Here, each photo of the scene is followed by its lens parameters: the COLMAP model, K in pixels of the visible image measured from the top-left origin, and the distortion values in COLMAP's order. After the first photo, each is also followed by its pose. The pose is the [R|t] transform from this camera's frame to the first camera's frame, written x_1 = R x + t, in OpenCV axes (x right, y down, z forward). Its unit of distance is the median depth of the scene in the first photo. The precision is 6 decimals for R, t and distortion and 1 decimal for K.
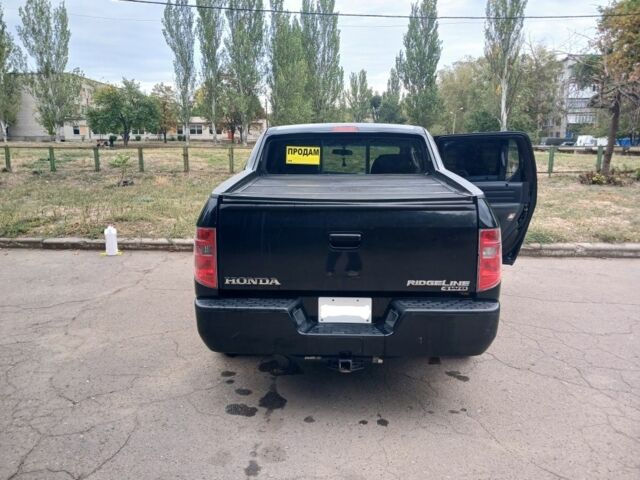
lens RADIAL K [[488.5, 0, 320.0], [0, 488.5, 240.0], [0, 0, 1]] dist [-0.005667, -0.002641]
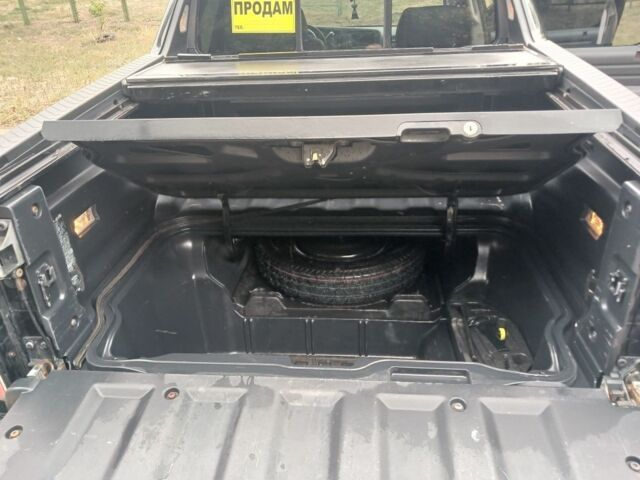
lens RADIAL K [[488.5, 0, 320.0], [0, 488.5, 240.0], [0, 0, 1]] dist [-0.005667, -0.002641]
pose [[0.998264, -0.014014, -0.057213, 0.012387], [0.030650, 0.953020, 0.301352, -0.023077], [0.050302, -0.302582, 0.951795, 0.100091]]
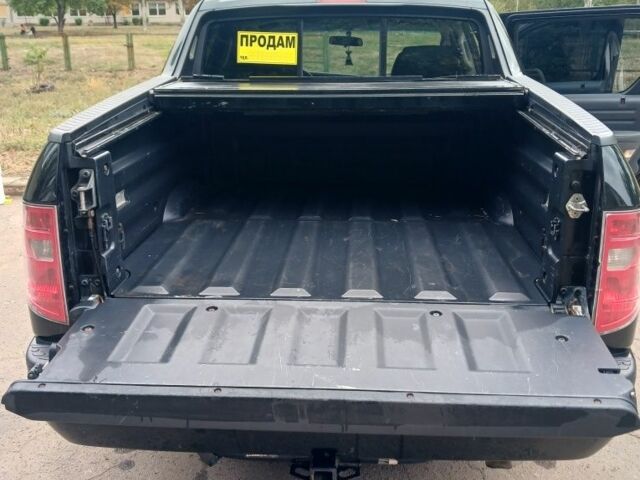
lens RADIAL K [[651.6, 0, 322.3], [0, 651.6, 247.7], [0, 0, 1]] dist [-0.018834, -0.001552]
pose [[0.999936, 0.001254, -0.011285, 0.008747], [0.000227, 0.991478, 0.130276, -0.009967], [0.011352, -0.130270, 0.991414, 0.053194]]
